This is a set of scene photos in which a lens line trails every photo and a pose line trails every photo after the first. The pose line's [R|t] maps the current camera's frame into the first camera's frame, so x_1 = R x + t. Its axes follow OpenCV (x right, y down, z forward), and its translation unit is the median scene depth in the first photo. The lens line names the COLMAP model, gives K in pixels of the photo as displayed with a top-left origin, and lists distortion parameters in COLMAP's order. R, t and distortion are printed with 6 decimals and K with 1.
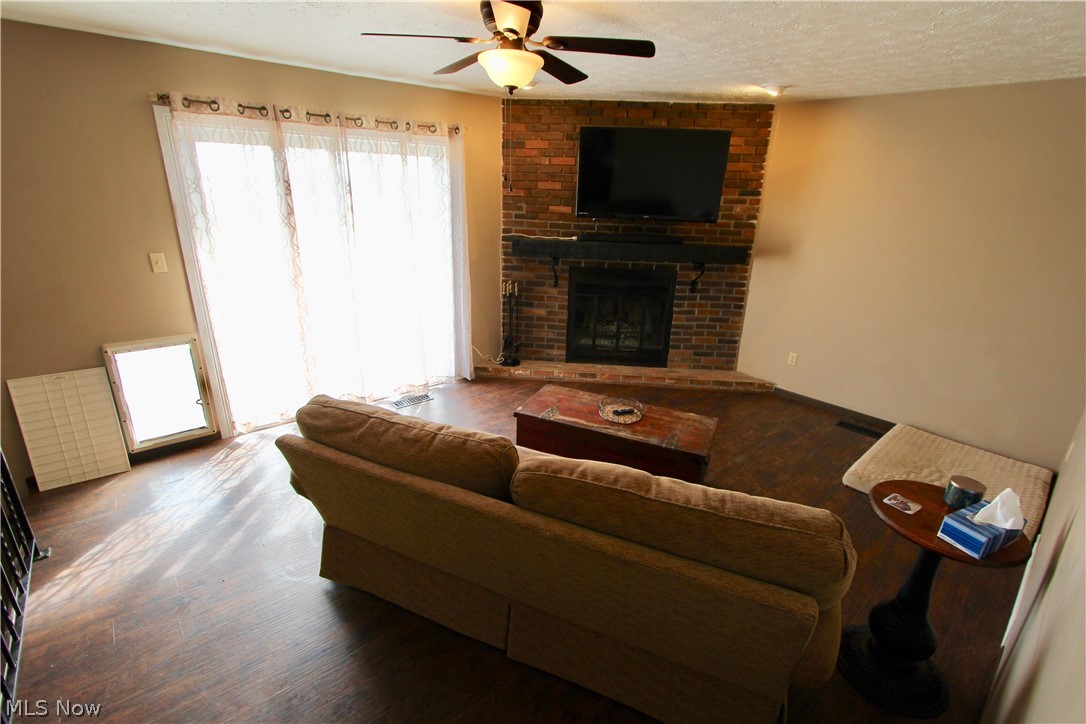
lens RADIAL K [[500.2, 0, 547.2], [0, 500.2, 365.3], [0, 0, 1]] dist [-0.016171, 0.001410]
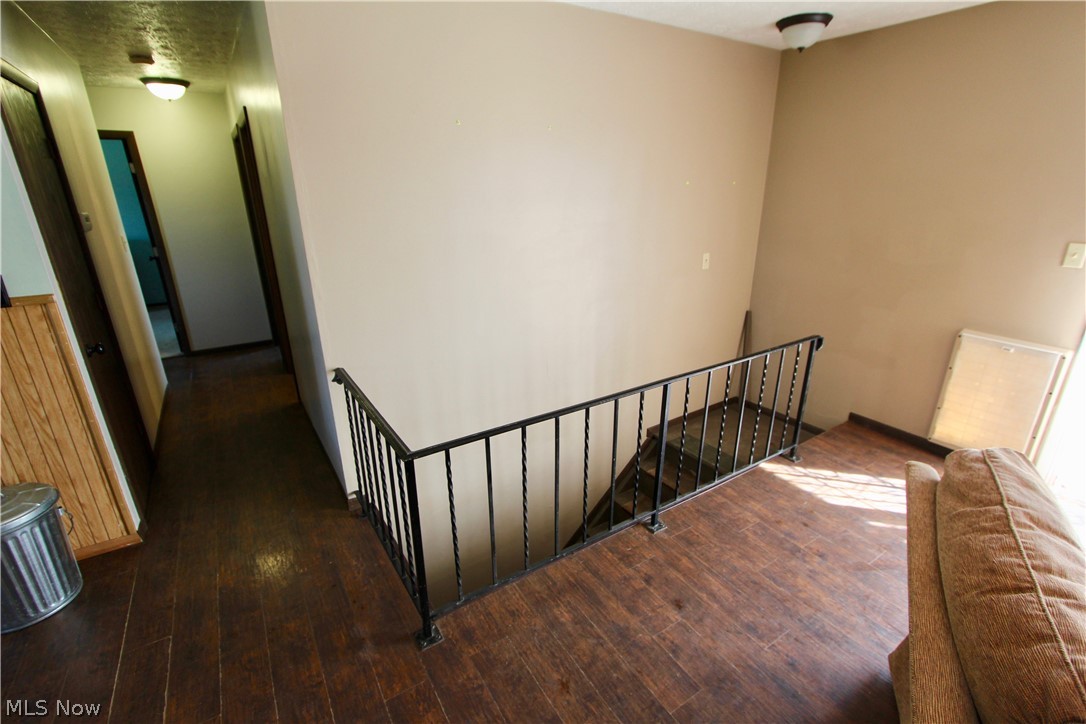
lens RADIAL K [[493.4, 0, 533.3], [0, 493.4, 355.8], [0, 0, 1]] dist [-0.001128, 0.000098]
pose [[-0.161728, 0.297221, -0.941012, 0.139300], [-0.324385, 0.884564, 0.335143, -0.040035], [0.931997, 0.359452, -0.046645, 0.260540]]
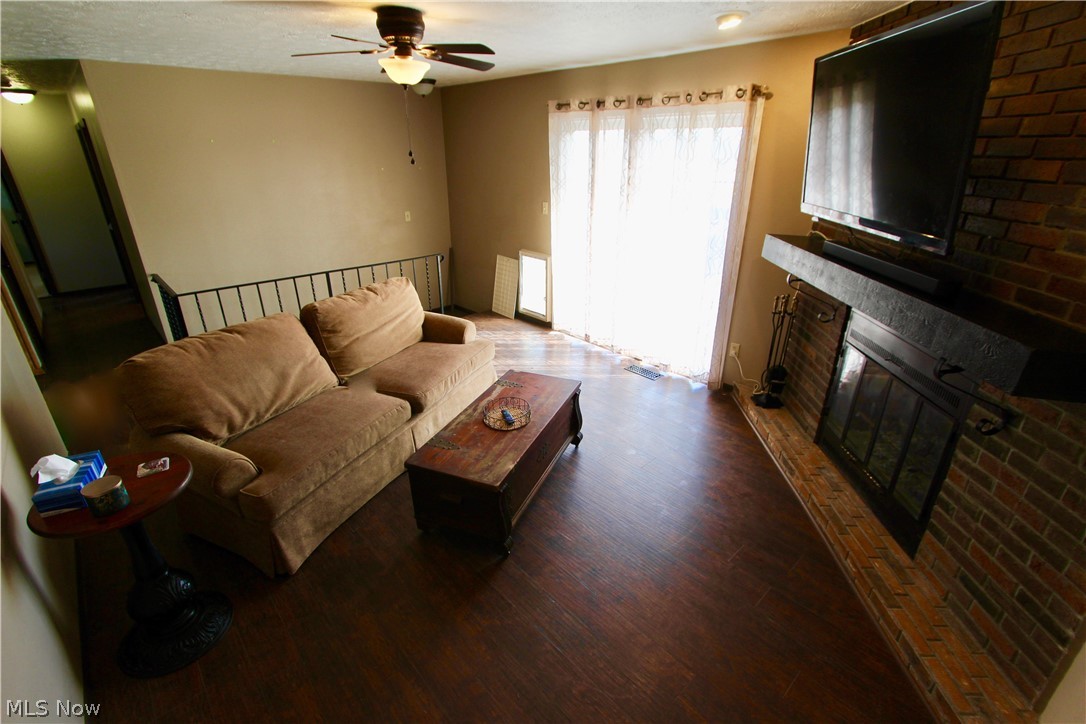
lens RADIAL K [[500.2, 0, 547.2], [0, 500.2, 365.3], [0, 0, 1]] dist [-0.016171, 0.001410]
pose [[0.028714, 0.371198, -0.928110, 0.874515], [-0.339328, 0.876976, 0.340249, -0.290272], [0.940230, 0.305164, 0.151140, 0.837158]]
